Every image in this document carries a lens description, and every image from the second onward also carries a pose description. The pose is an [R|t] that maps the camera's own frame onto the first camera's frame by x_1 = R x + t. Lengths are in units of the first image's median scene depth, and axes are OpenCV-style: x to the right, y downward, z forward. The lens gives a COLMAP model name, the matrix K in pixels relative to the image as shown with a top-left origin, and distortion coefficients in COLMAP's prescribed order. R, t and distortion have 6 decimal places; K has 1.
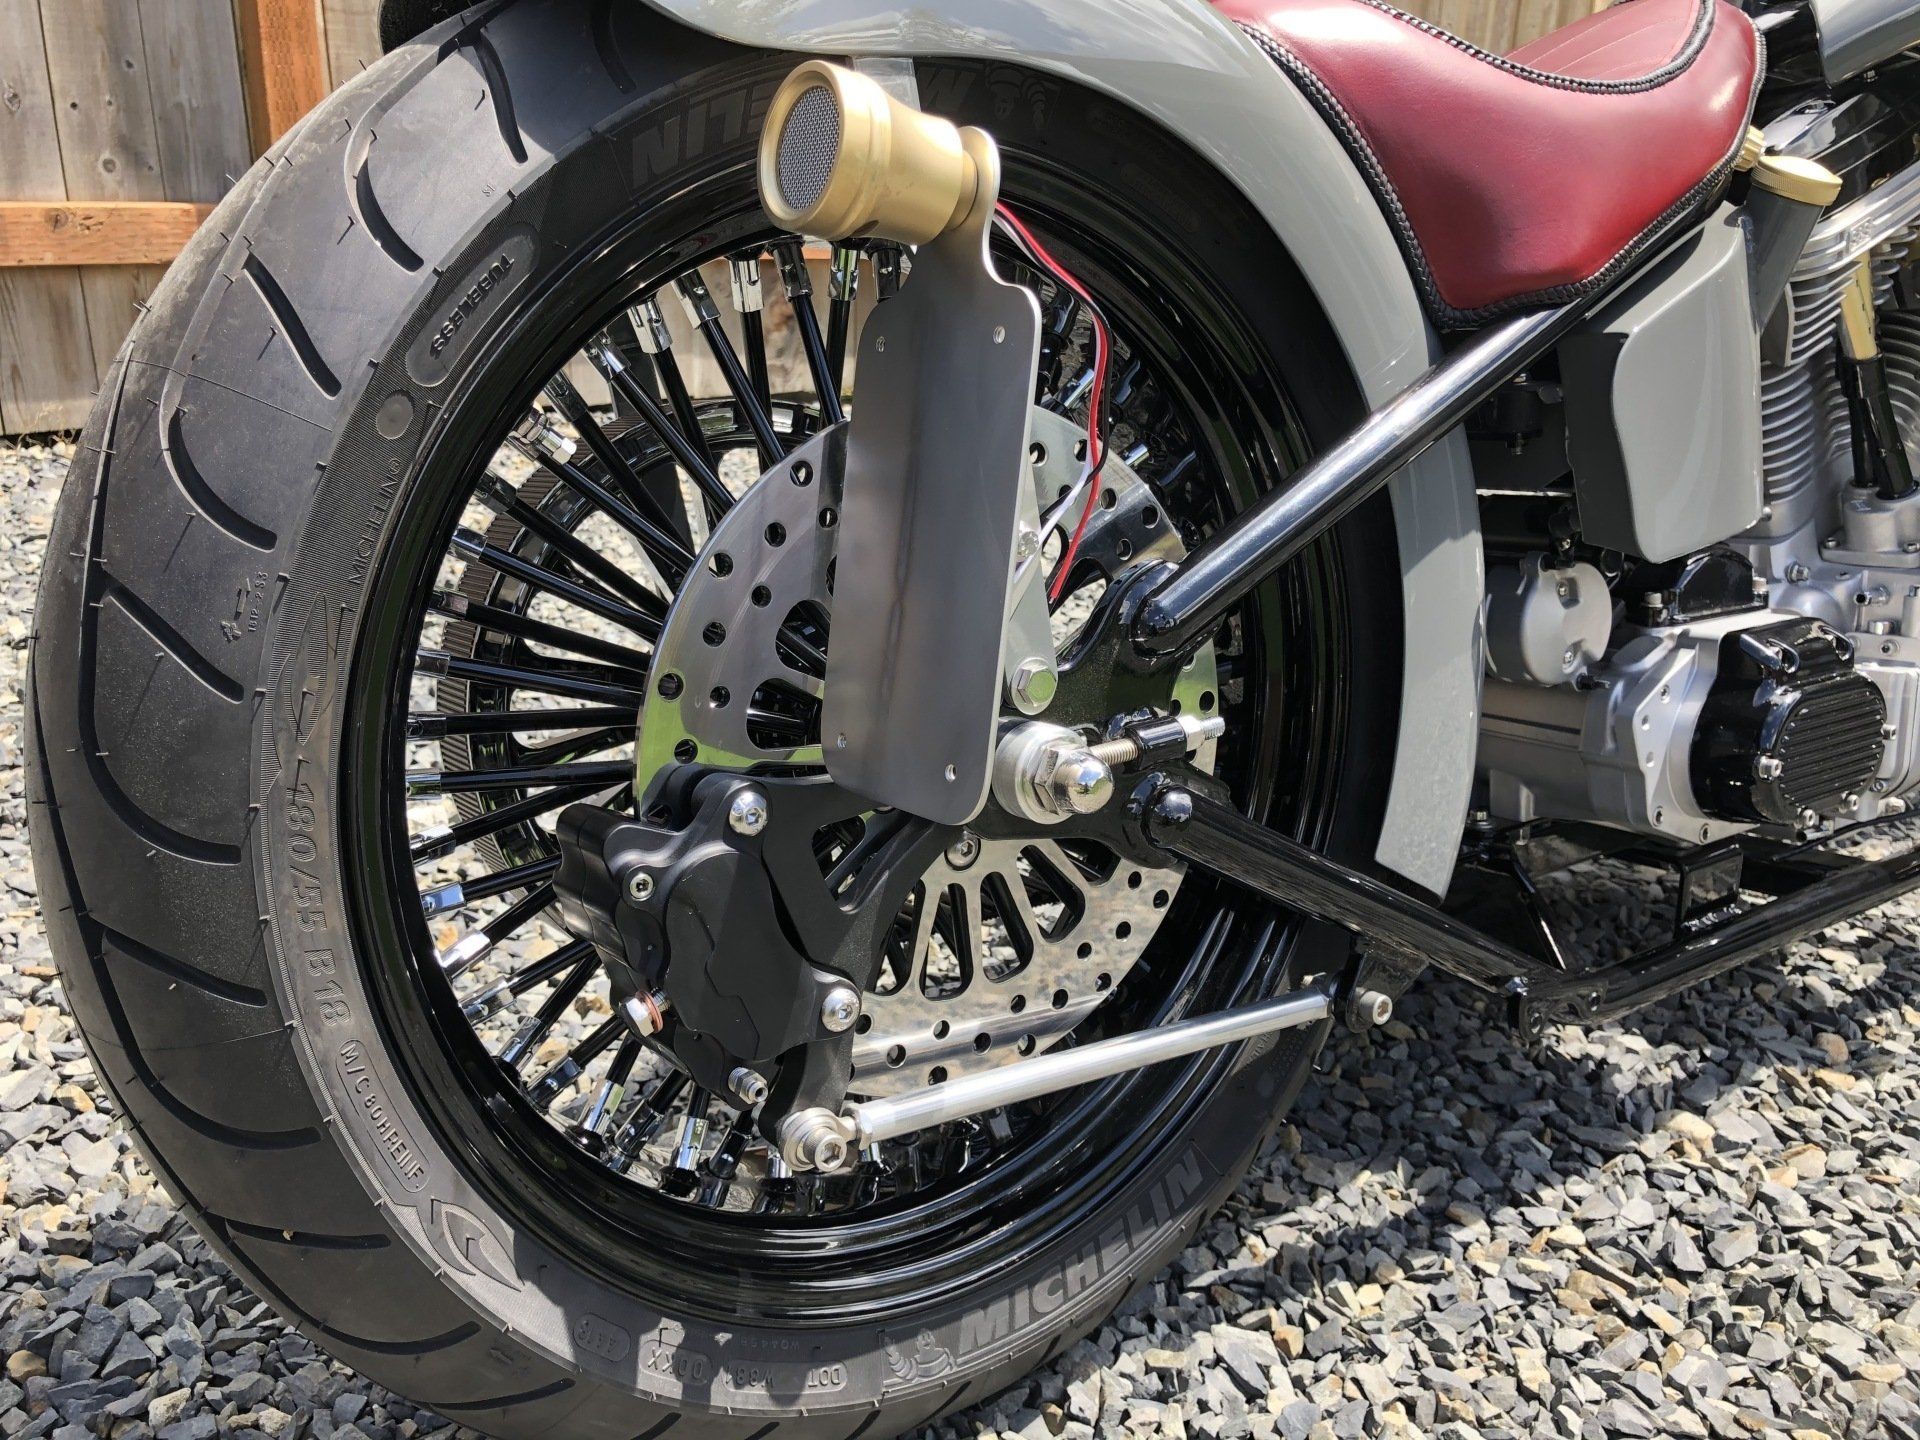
lens RADIAL K [[1578.0, 0, 949.8], [0, 1578.0, 686.8], [0, 0, 1]] dist [0.075215, -0.159867]
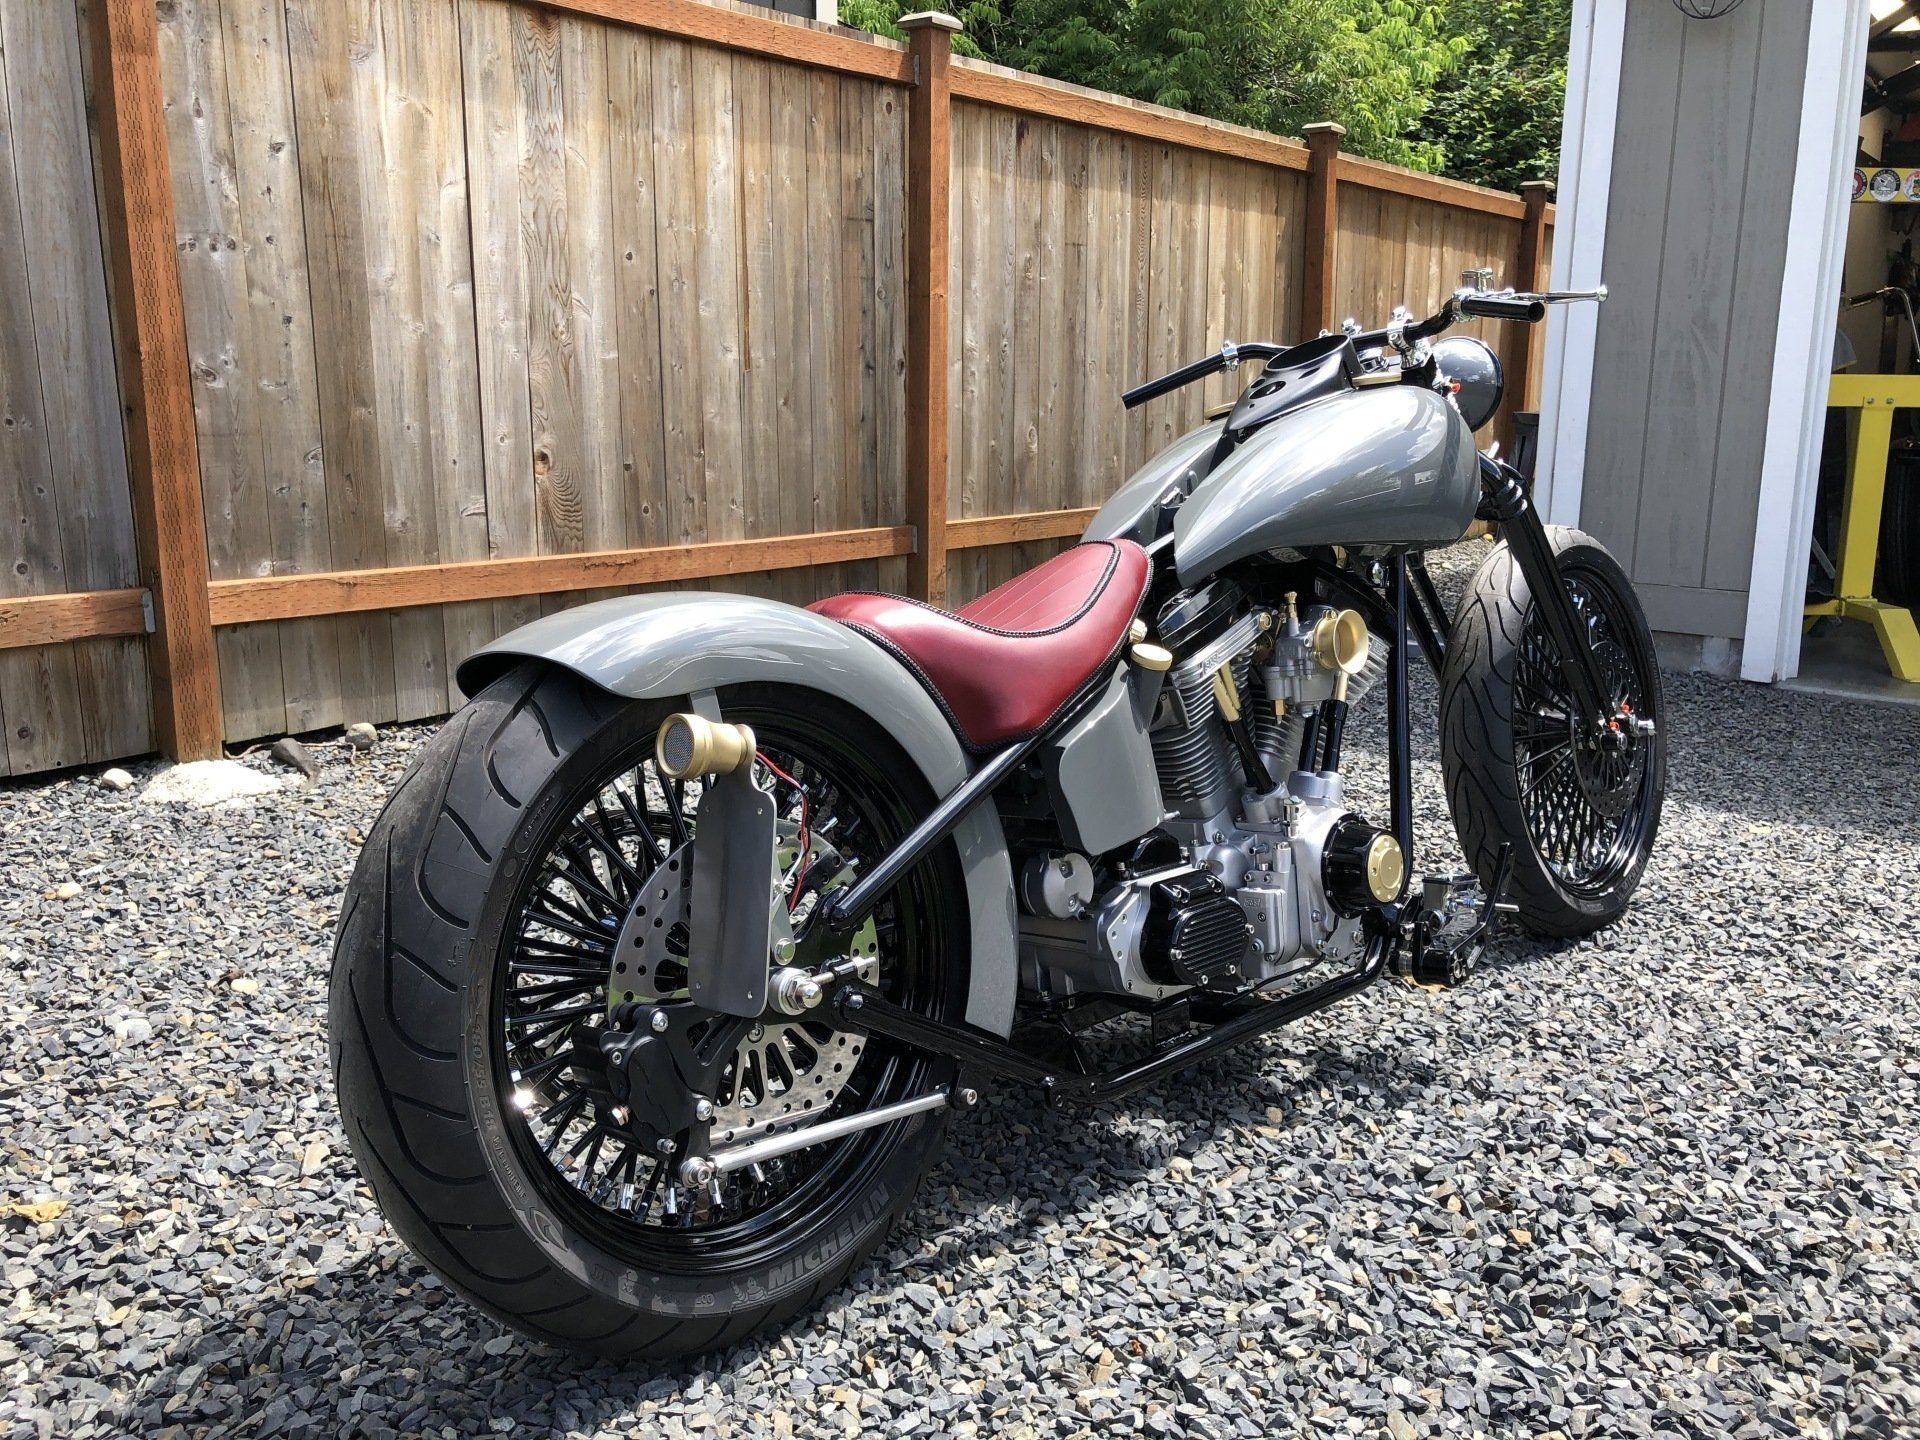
lens RADIAL K [[1578.0, 0, 949.8], [0, 1578.0, 686.8], [0, 0, 1]] dist [0.075215, -0.159867]
pose [[0.986118, -0.060718, 0.154545, -0.027816], [0.081287, 0.988115, -0.130464, -0.043718], [-0.144786, 0.141215, 0.979334, -0.928088]]
